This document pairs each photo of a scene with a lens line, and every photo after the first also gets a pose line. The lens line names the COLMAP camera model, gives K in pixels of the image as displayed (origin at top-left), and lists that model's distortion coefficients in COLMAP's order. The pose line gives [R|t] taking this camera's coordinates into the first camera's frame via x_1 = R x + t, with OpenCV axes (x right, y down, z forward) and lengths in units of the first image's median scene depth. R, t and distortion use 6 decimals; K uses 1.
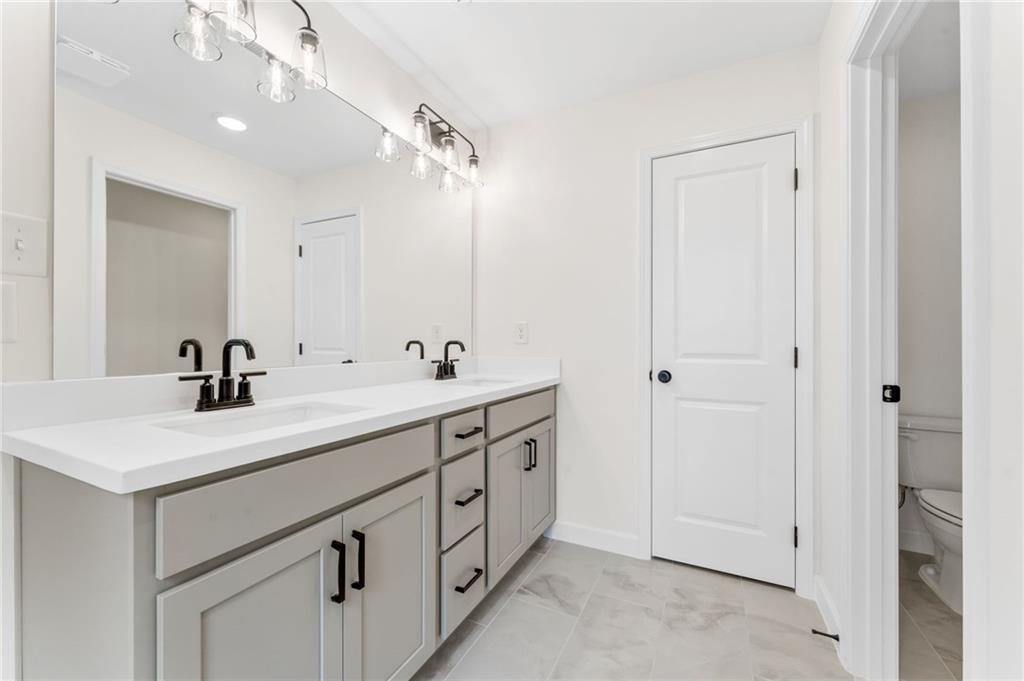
lens RADIAL K [[408.6, 0, 514.5], [0, 408.6, 341.4], [0, 0, 1]] dist [-0.001326, 0.000638]
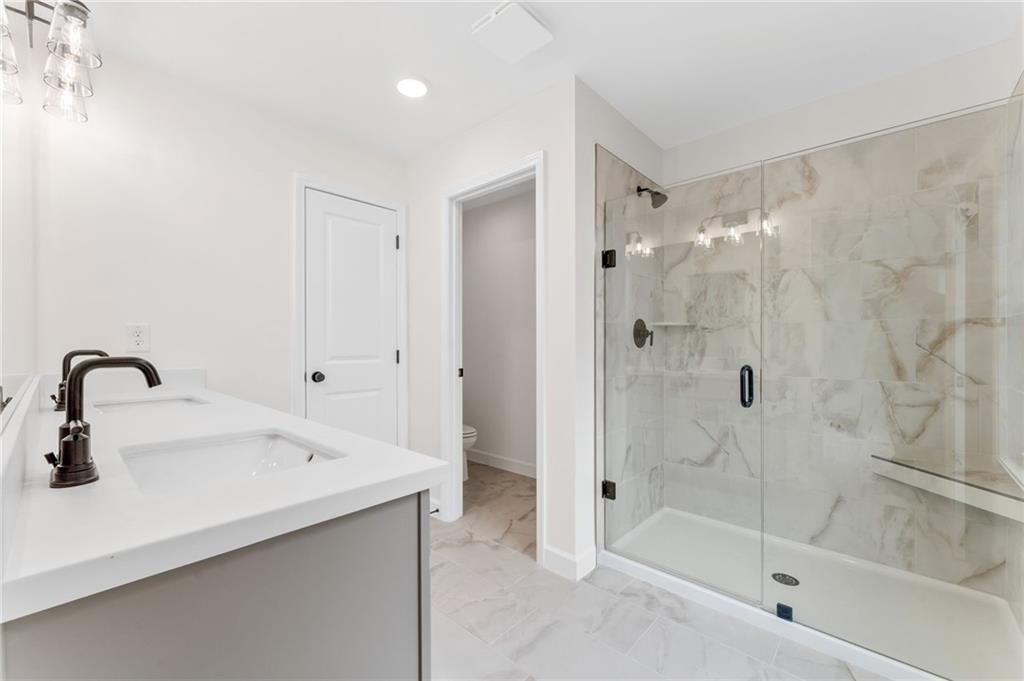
lens RADIAL K [[408.6, 0, 516.6], [0, 408.6, 340.8], [0, 0, 1]] dist [-0.001326, 0.000638]
pose [[0.280219, 0.000561, 0.959936, -0.647162], [-0.000466, 1.000000, -0.000448, -0.018923], [-0.959936, -0.000322, 0.280219, 0.125959]]
